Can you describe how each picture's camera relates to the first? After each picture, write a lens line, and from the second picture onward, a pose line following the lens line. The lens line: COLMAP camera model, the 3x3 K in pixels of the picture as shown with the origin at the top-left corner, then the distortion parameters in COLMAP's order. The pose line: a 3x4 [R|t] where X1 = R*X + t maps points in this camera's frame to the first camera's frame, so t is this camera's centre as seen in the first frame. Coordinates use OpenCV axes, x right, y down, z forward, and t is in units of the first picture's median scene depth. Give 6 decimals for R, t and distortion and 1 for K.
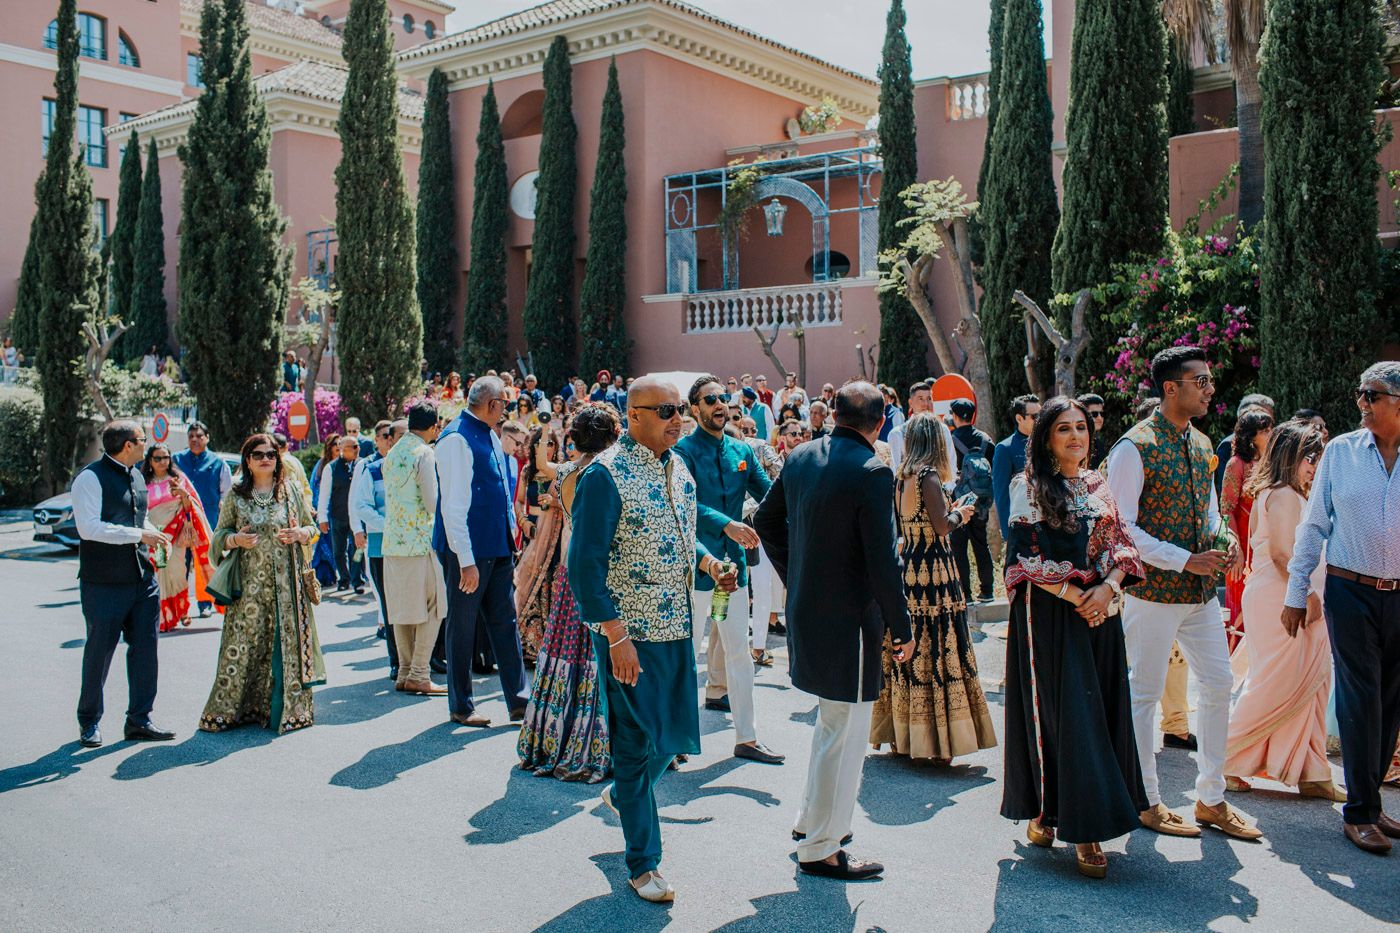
lens RADIAL K [[1336.3, 0, 700.0], [0, 1336.3, 466.5], [0, 0, 1]] dist [0.009364, 0.025418]
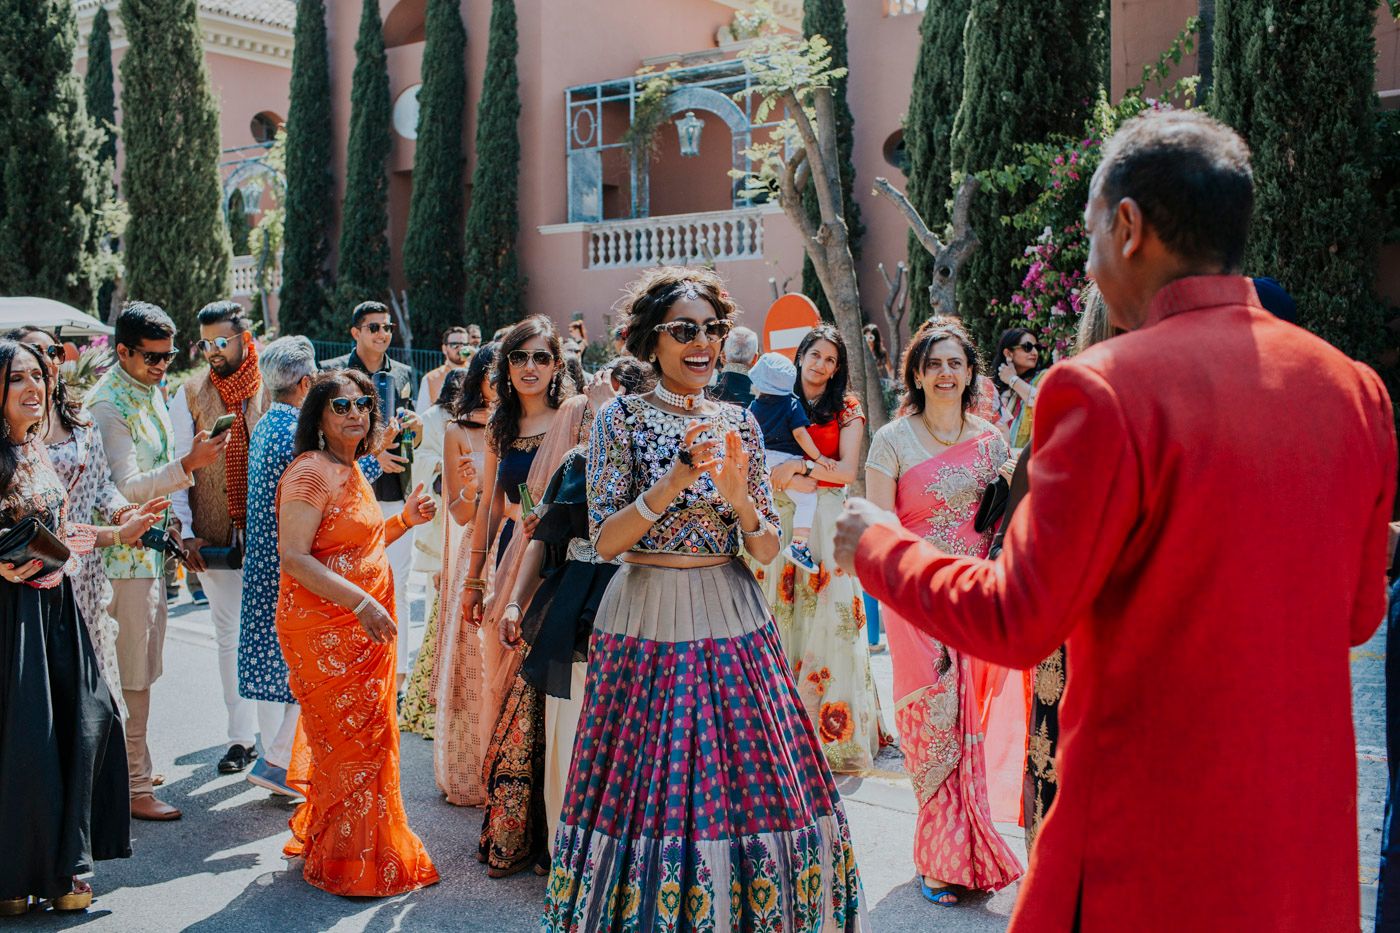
lens RADIAL K [[1340.9, 0, 700.0], [0, 1340.9, 466.5], [0, 0, 1]] dist [0.005583, 0.014928]
pose [[0.999964, -0.002090, -0.008279, 0.070571], [0.002351, 0.999497, 0.031625, 0.000985], [0.008209, -0.031644, 0.999466, 0.128942]]
